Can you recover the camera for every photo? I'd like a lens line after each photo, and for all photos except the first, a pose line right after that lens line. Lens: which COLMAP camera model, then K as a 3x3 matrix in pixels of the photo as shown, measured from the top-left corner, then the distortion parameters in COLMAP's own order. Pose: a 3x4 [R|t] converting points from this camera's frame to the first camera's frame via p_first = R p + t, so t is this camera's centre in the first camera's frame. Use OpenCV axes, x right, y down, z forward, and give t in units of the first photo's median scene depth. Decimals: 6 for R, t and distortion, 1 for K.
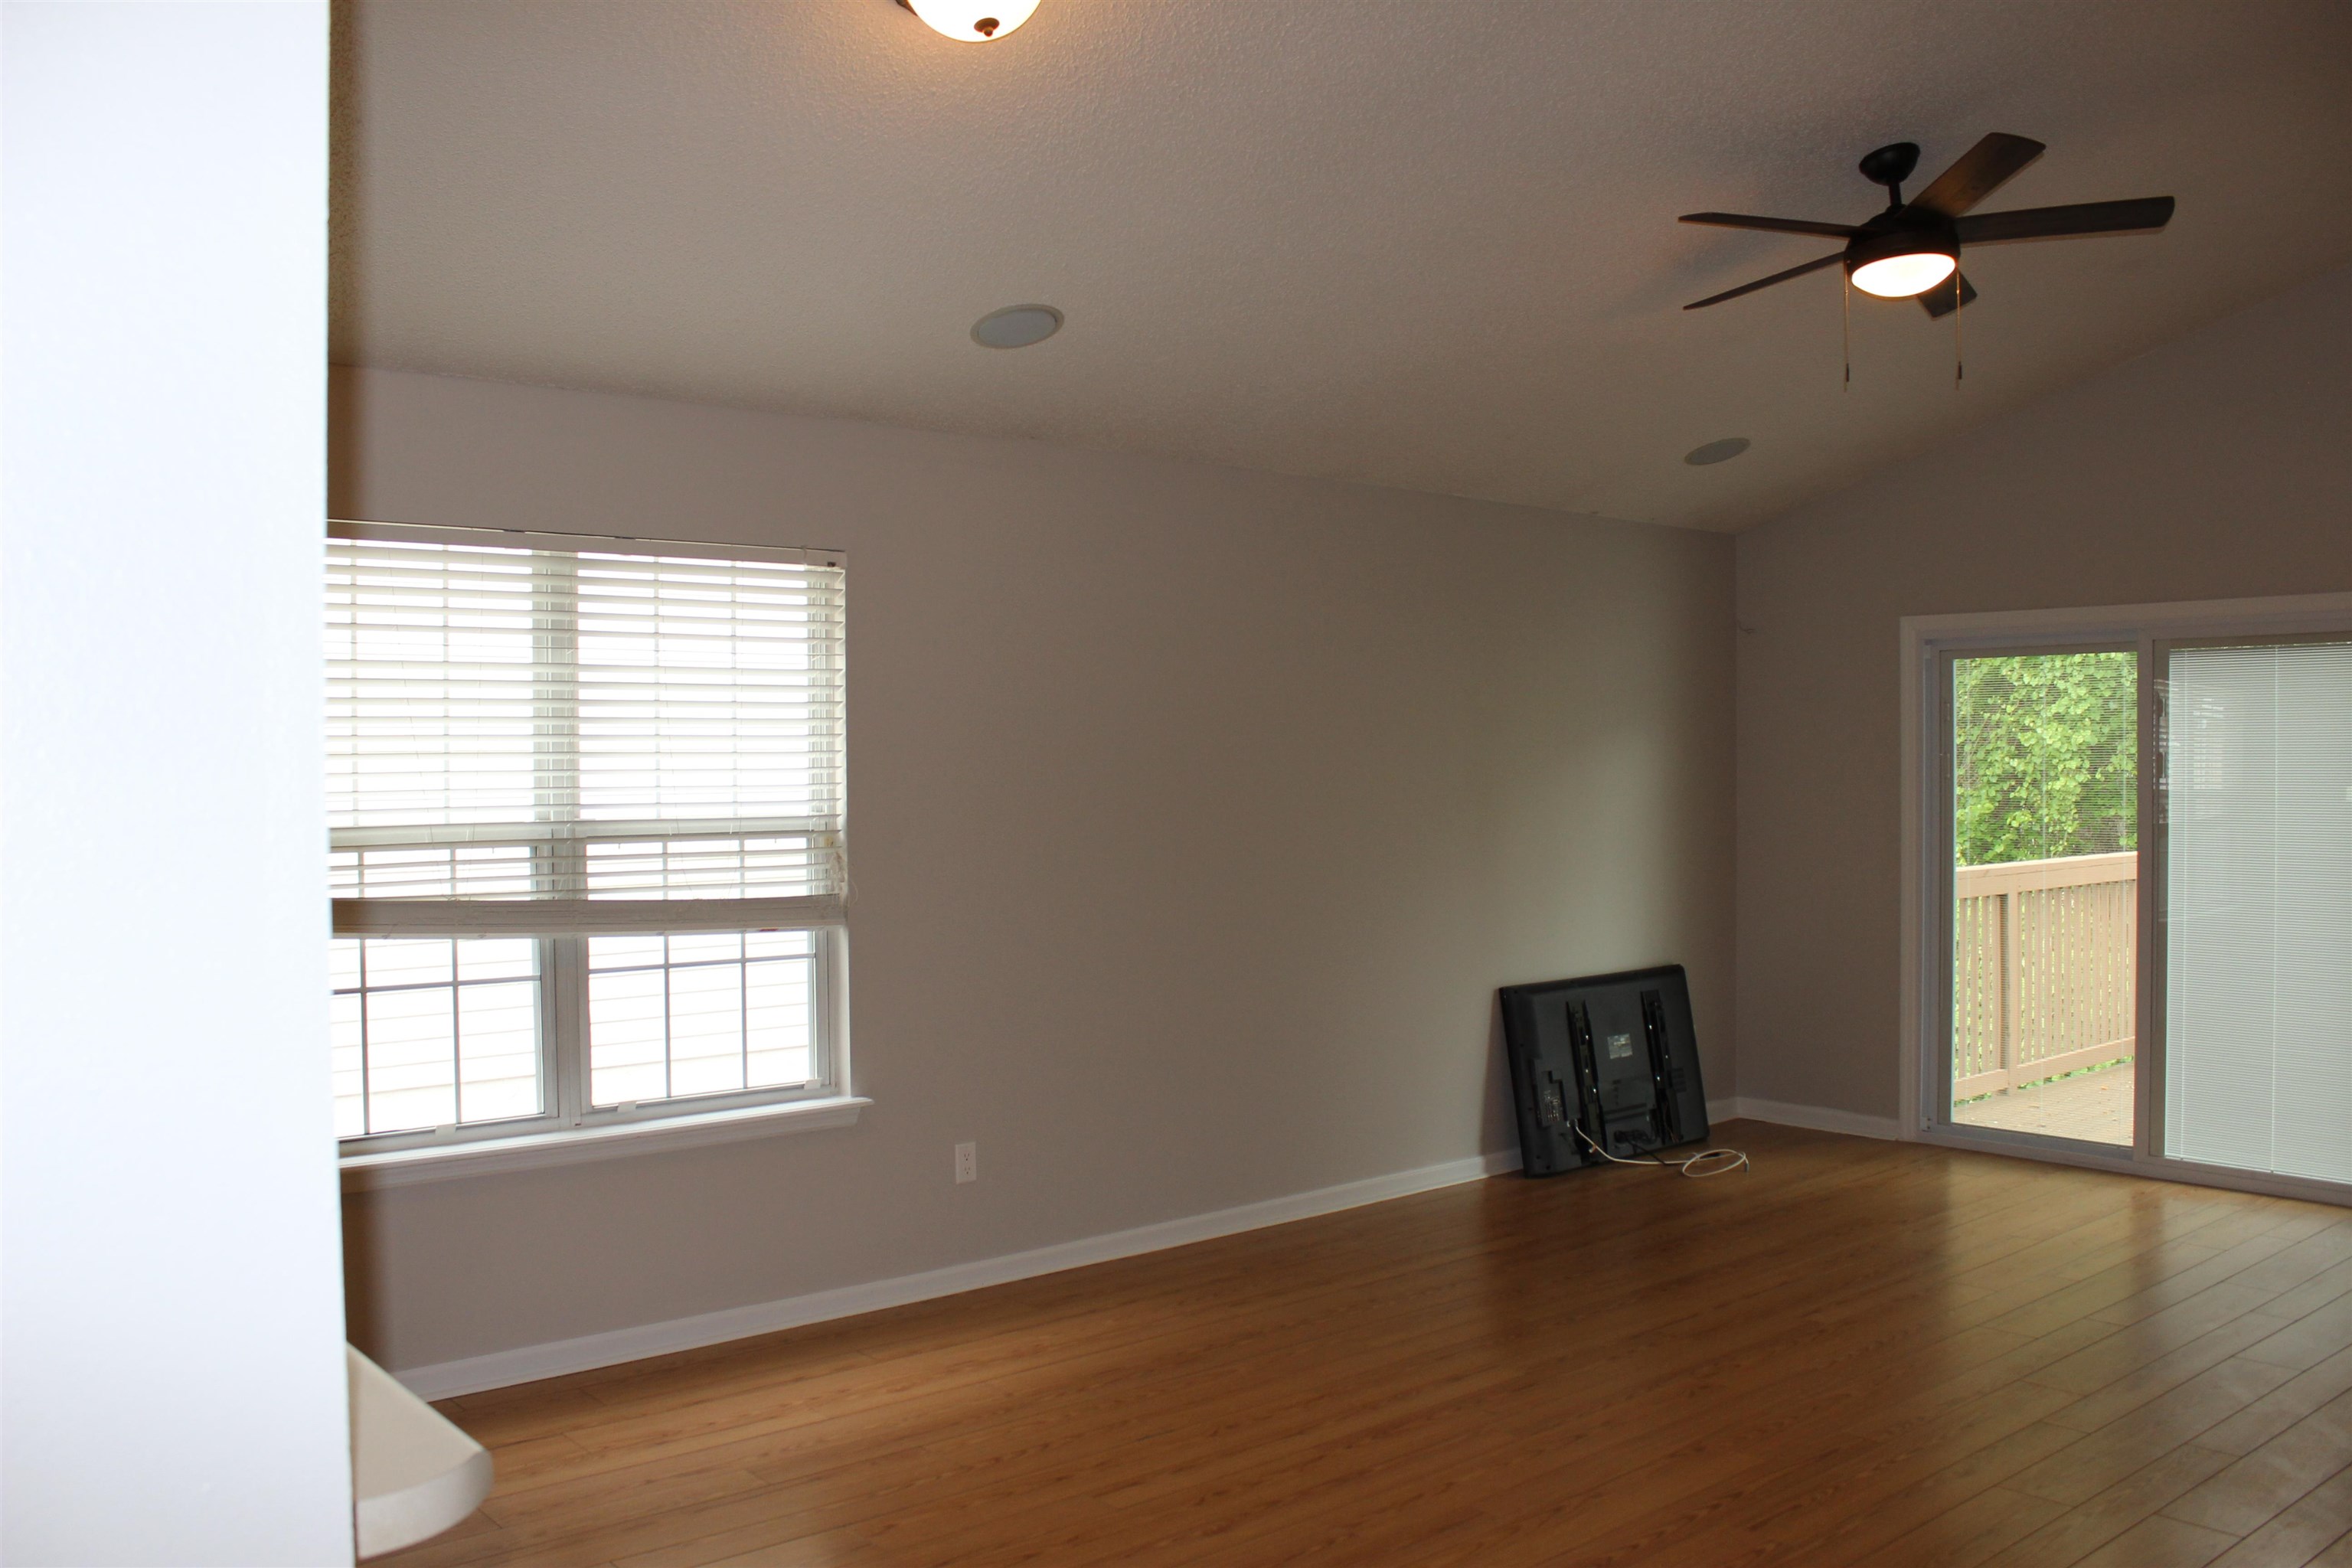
lens RADIAL K [[1951.8, 0, 1164.5], [0, 1951.8, 787.2], [0, 0, 1]] dist [-0.141443, 0.116432]
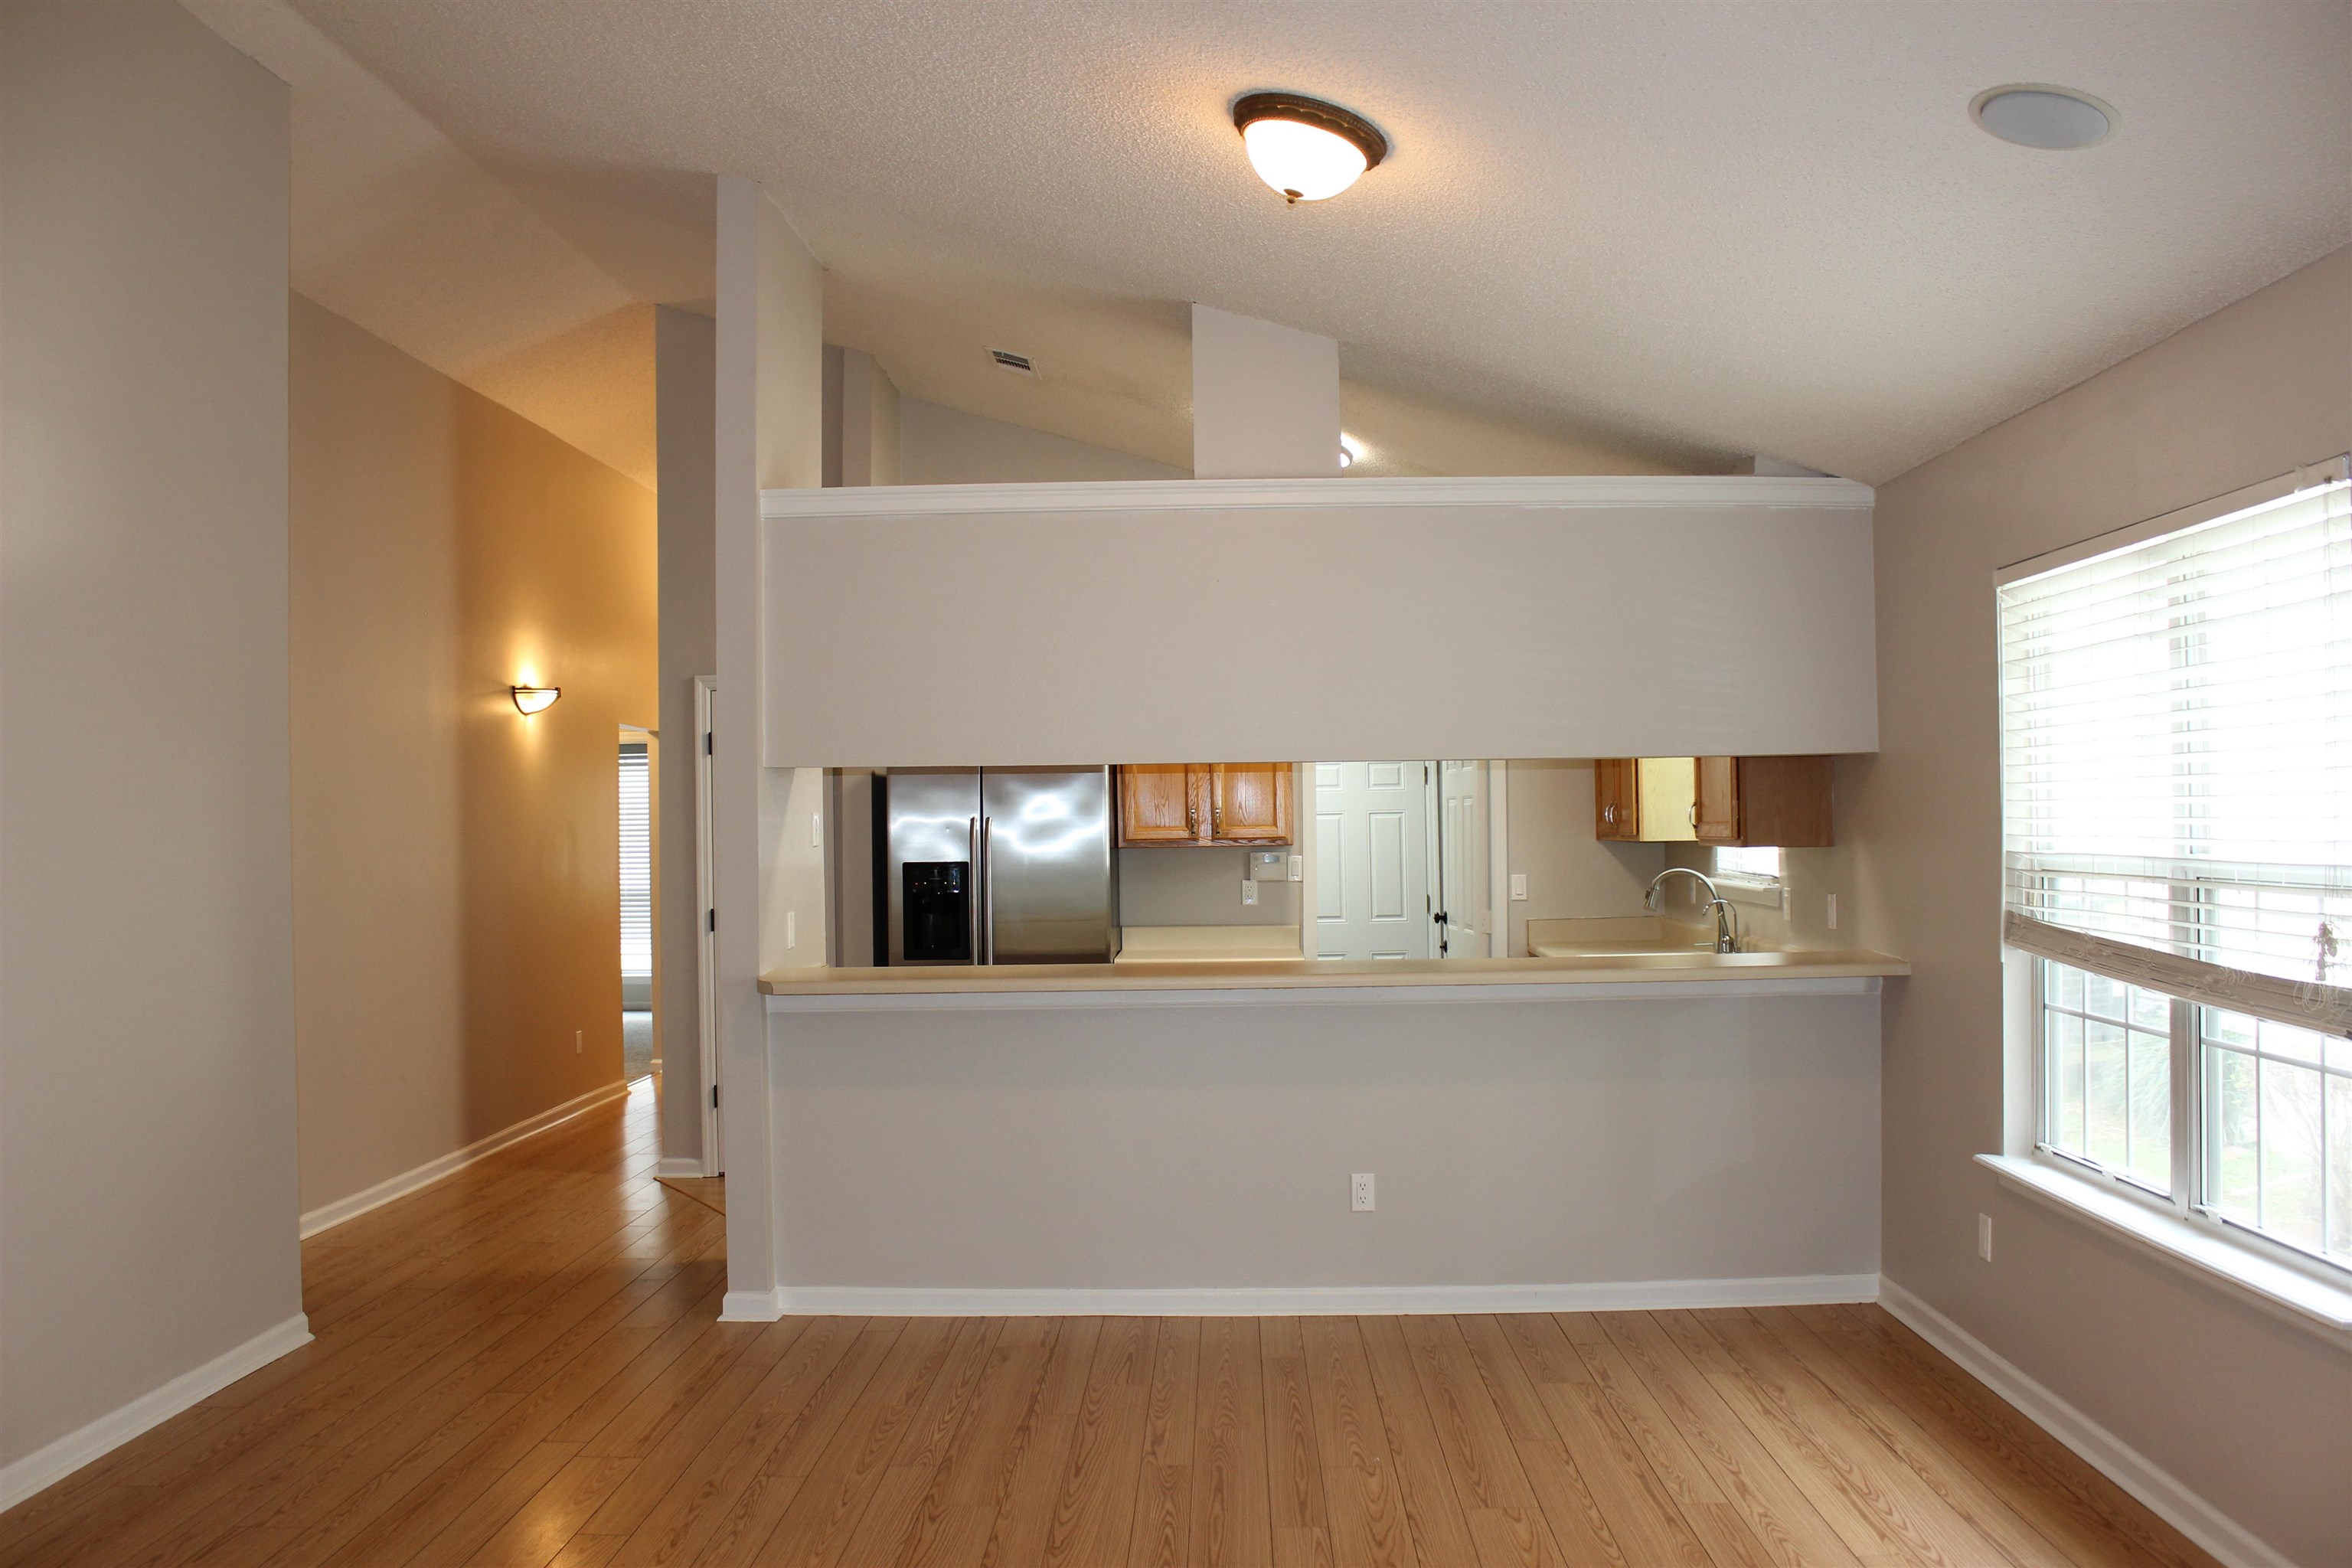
lens RADIAL K [[1951.8, 0, 1166.2], [0, 1951.8, 792.7], [0, 0, 1]] dist [-0.141443, 0.116432]
pose [[-0.665024, 0.009256, -0.746765, 0.594442], [0.012381, 0.999922, 0.001369, -0.016695], [0.746720, -0.008335, -0.665087, 1.200339]]
